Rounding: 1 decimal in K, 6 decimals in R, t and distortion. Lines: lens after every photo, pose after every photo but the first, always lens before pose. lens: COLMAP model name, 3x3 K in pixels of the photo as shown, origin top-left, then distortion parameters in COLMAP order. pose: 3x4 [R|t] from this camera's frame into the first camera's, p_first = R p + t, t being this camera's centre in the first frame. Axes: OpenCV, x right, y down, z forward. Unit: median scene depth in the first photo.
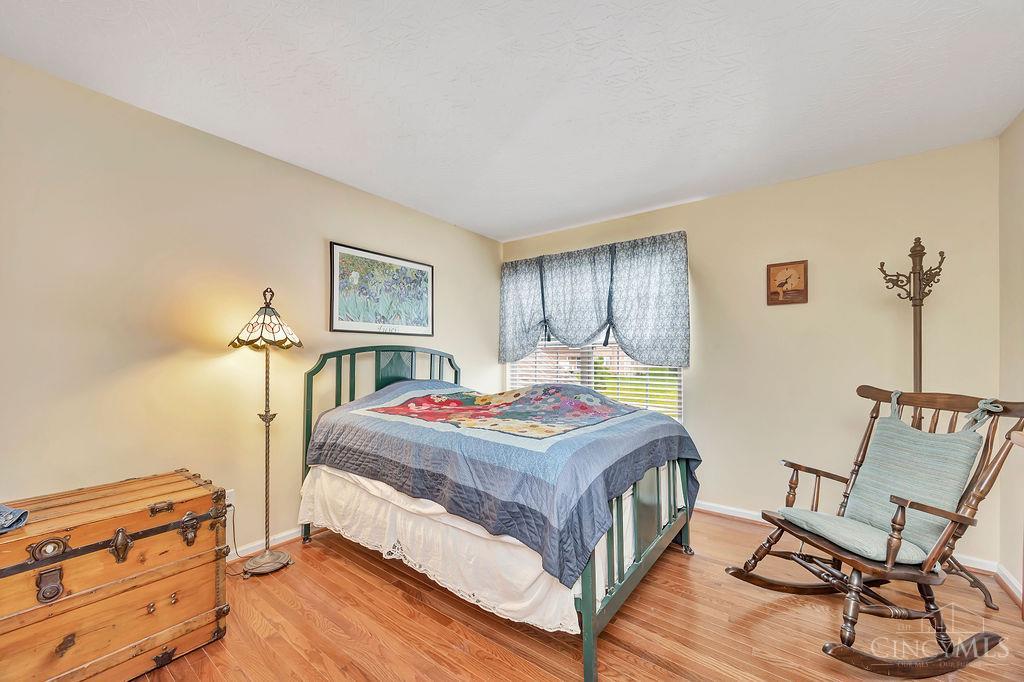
lens RADIAL K [[395.2, 0, 518.8], [0, 395.2, 354.8], [0, 0, 1]] dist [-0.002551, 0.000064]
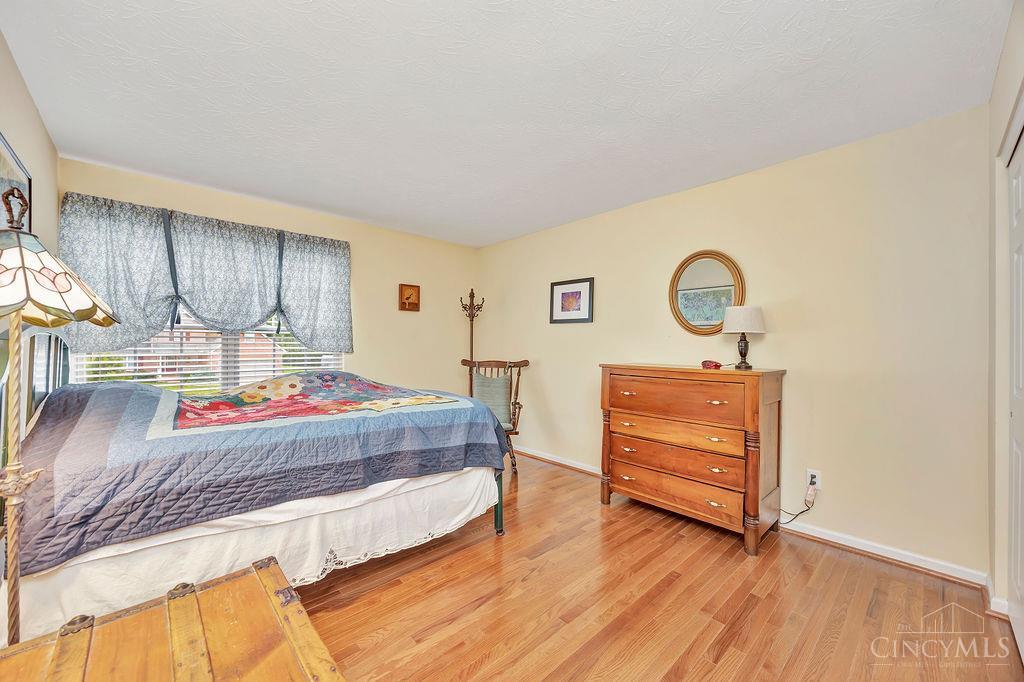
lens RADIAL K [[395.2, 0, 513.1], [0, 395.2, 340.4], [0, 0, 1]] dist [-0.002551, 0.000064]
pose [[0.175197, 0.010907, 0.984473, -0.985281], [-0.007887, 0.999922, -0.009675, -0.000095], [-0.984502, -0.006070, 0.175269, 0.388860]]
